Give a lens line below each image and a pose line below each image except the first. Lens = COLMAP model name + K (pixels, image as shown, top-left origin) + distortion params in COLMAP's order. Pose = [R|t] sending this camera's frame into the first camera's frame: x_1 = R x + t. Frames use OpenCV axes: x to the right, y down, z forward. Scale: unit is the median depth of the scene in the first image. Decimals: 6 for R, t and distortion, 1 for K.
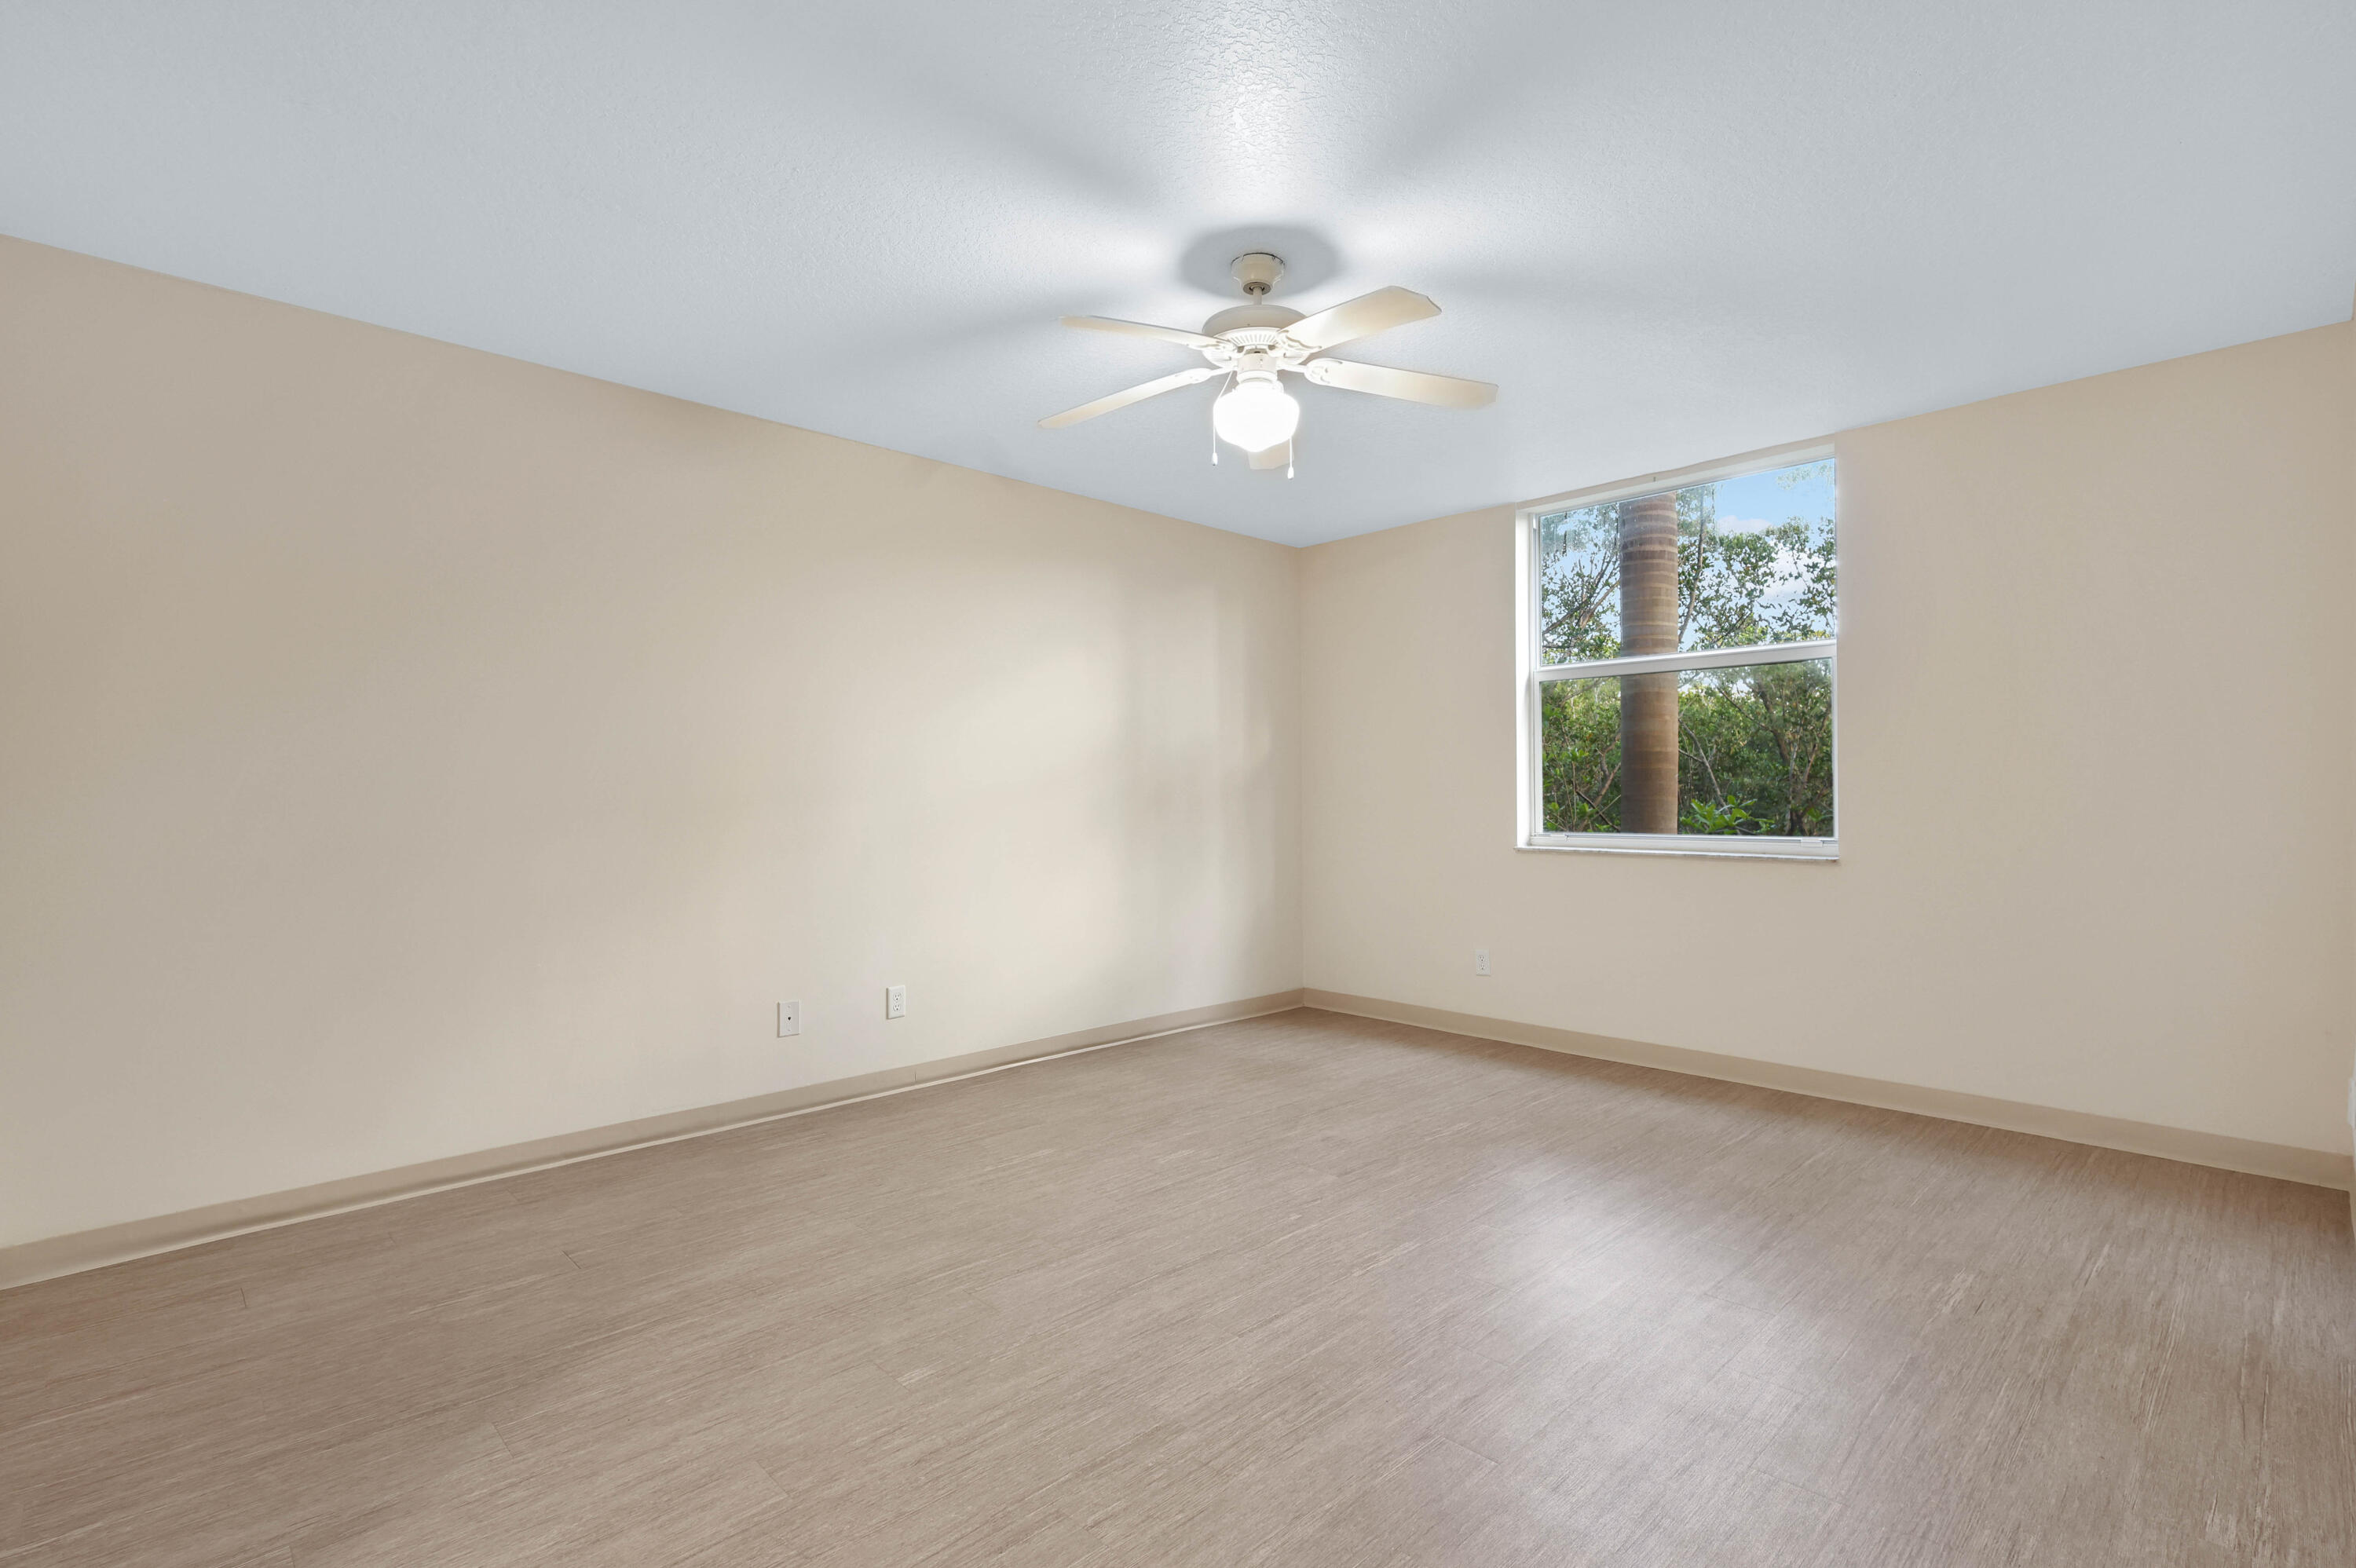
lens RADIAL K [[1096.5, 0, 1169.4], [0, 1096.5, 790.0], [0, 0, 1]] dist [-0.002330, -0.000383]
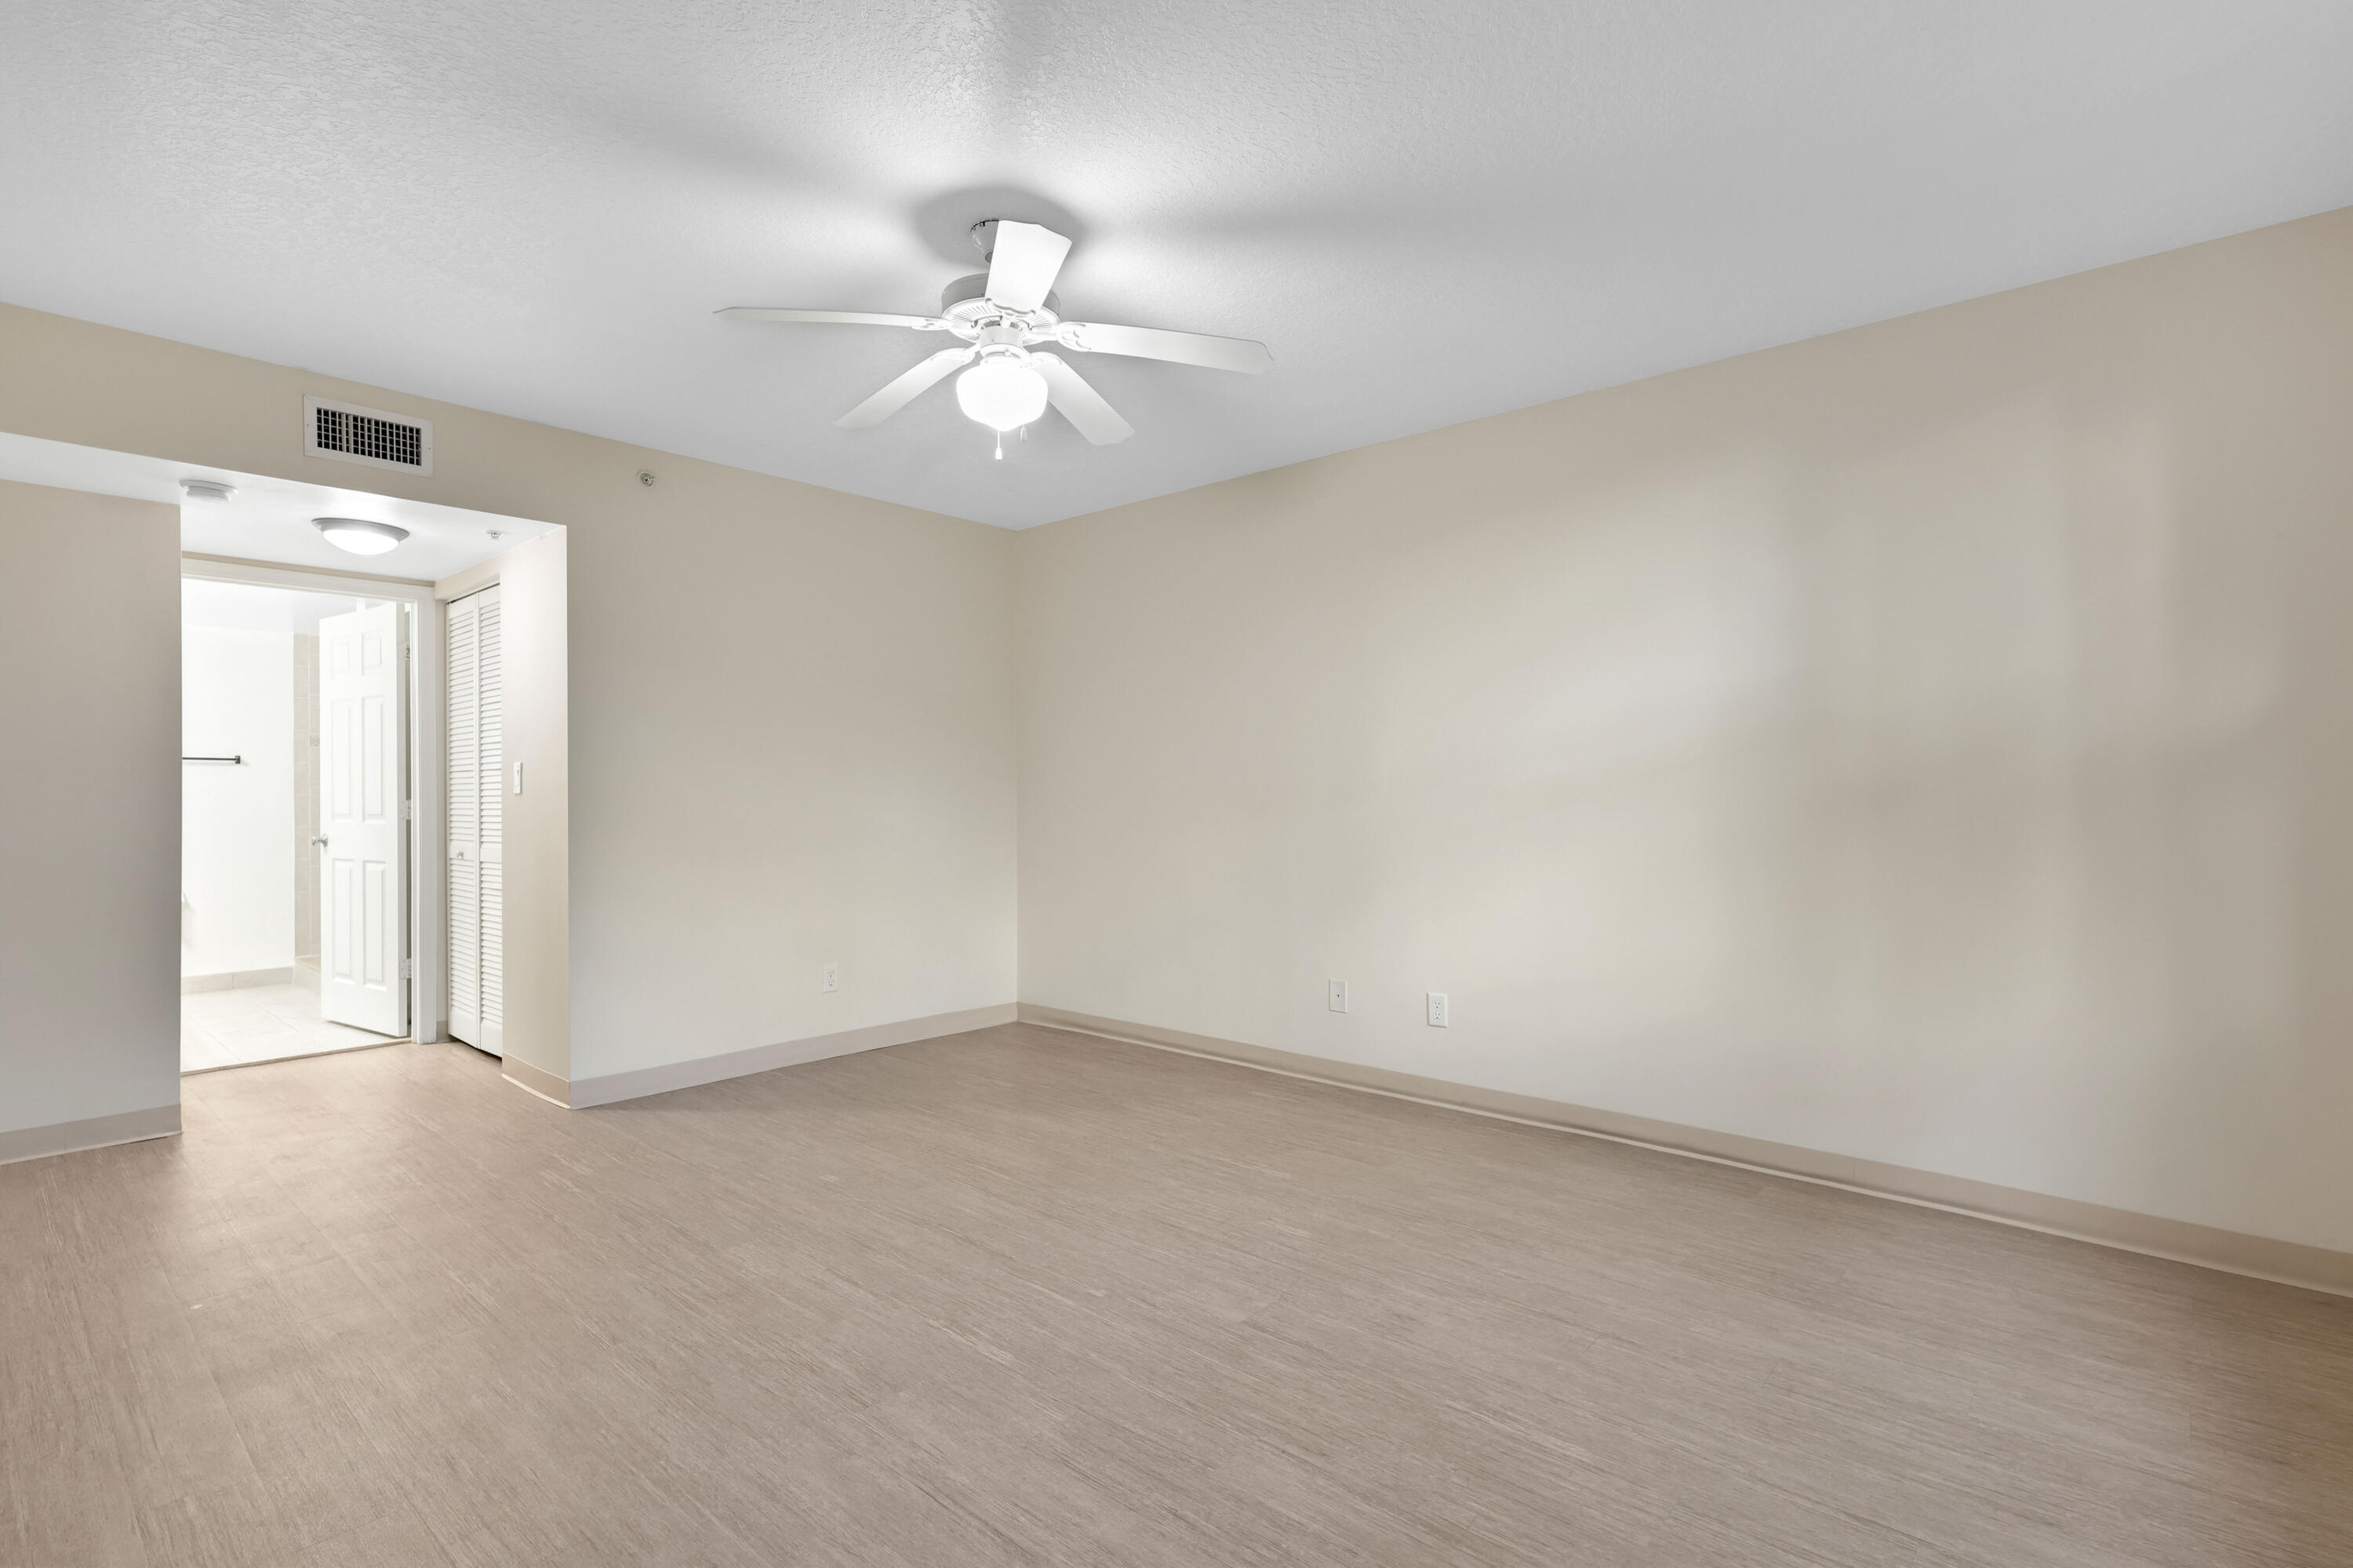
lens RADIAL K [[1095.2, 0, 1177.1], [0, 1095.2, 789.2], [0, 0, 1]] dist [-0.002330, -0.000383]
pose [[0.088092, 0.001054, -0.996112, 0.863081], [0.002993, 0.999995, 0.001323, 0.001284], [0.996108, -0.003098, 0.088089, 0.890787]]
